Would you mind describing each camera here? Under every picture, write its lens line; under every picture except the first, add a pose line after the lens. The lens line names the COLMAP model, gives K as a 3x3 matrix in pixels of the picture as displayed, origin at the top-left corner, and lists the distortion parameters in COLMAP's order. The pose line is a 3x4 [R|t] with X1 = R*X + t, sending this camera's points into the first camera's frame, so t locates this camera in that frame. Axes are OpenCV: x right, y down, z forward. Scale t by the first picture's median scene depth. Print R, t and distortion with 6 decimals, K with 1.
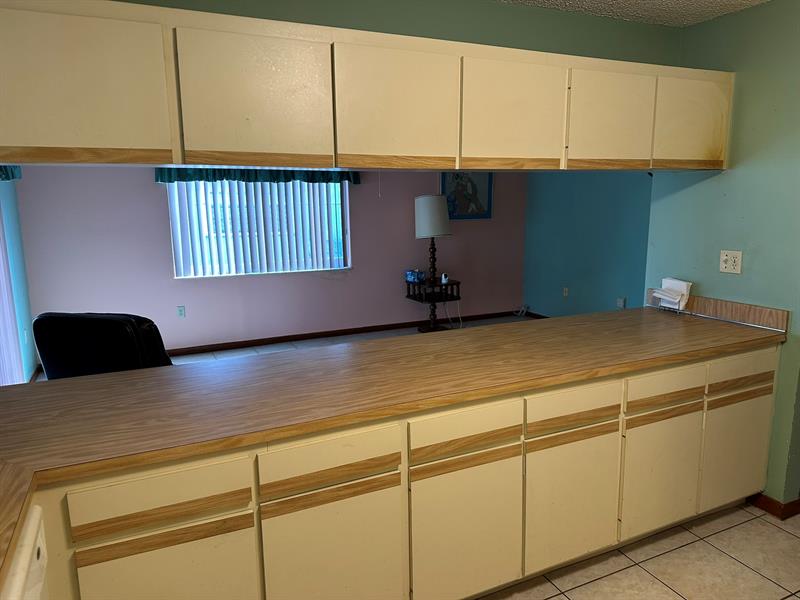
lens RADIAL K [[566.6, 0, 400.0], [0, 566.6, 300.0], [0, 0, 1]] dist [0.043165, -0.003242]
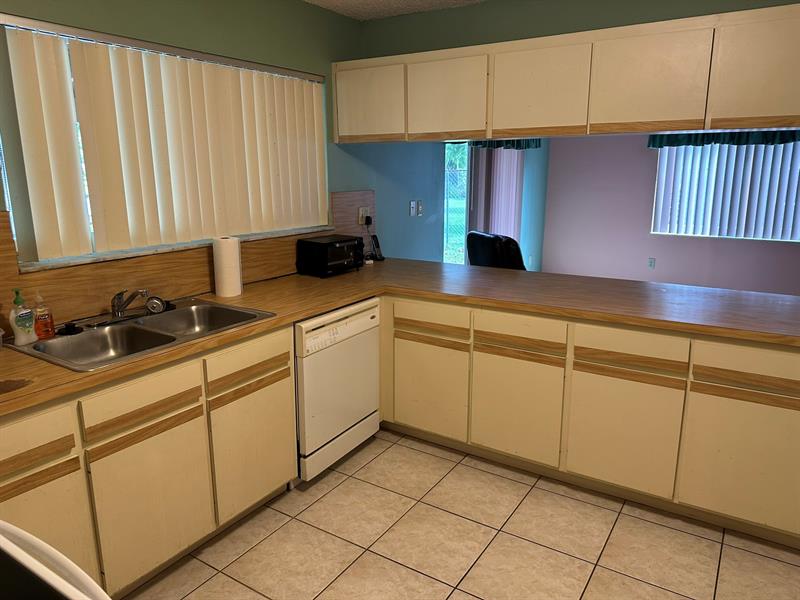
lens RADIAL K [[566.6, 0, 400.0], [0, 566.6, 300.0], [0, 0, 1]] dist [0.043165, -0.003242]
pose [[0.515290, 0.201317, -0.833035, 0.336864], [-0.157353, 0.977718, 0.138948, 0.013009], [0.842447, 0.059483, 0.535486, -0.029989]]
